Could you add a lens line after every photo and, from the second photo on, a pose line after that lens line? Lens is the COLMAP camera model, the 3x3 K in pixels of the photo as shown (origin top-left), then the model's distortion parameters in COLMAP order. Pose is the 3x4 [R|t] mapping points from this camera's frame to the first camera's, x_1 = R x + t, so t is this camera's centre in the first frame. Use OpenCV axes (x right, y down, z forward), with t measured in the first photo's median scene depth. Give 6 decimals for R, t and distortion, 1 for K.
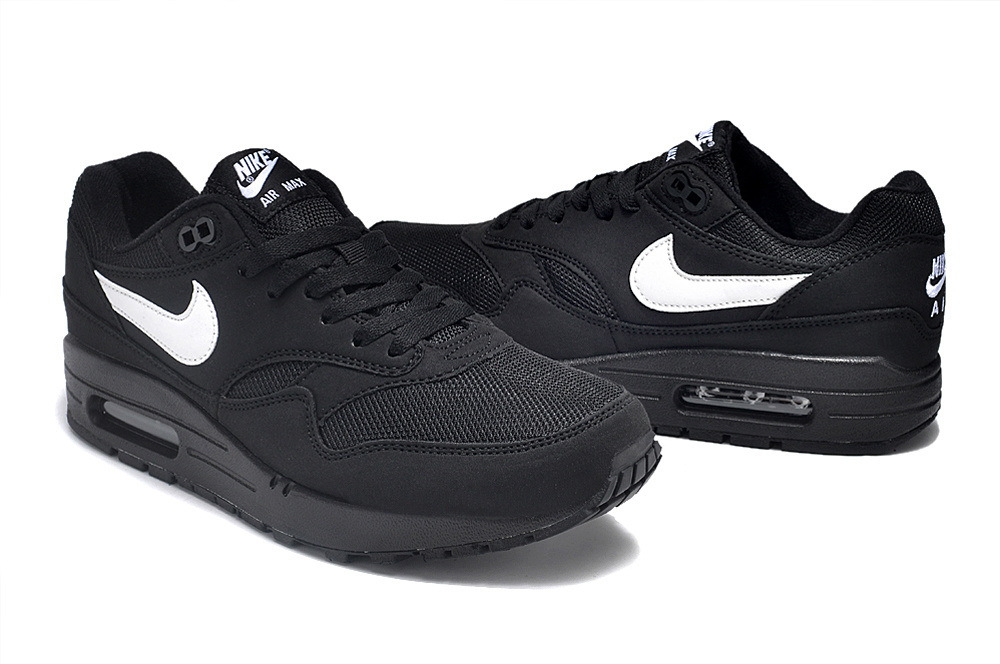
lens RADIAL K [[1002.5, 0, 500.0], [0, 1002.5, 332.0], [0, 0, 1]] dist [-0.003892, -0.006350]
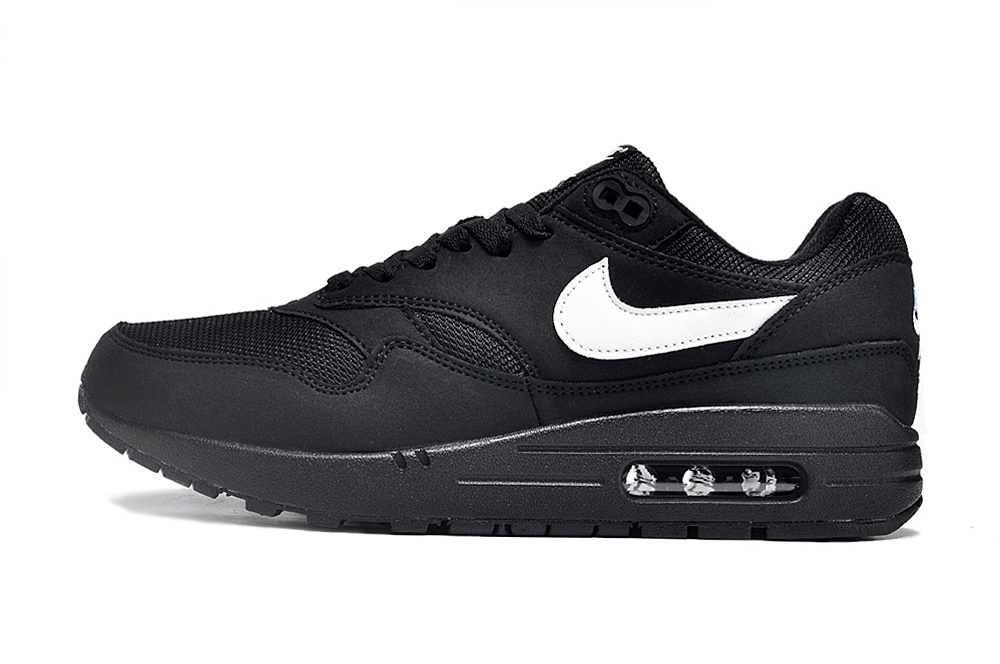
lens RADIAL K [[1031.7, 0, 500.0], [0, 1031.7, 332.0], [0, 0, 1]] dist [0.123738, 0.007131]
pose [[0.956084, -0.027198, 0.291827, -0.135317], [0.080307, 0.981890, -0.171589, 0.084953], [-0.281875, 0.187489, 0.940954, 0.296536]]
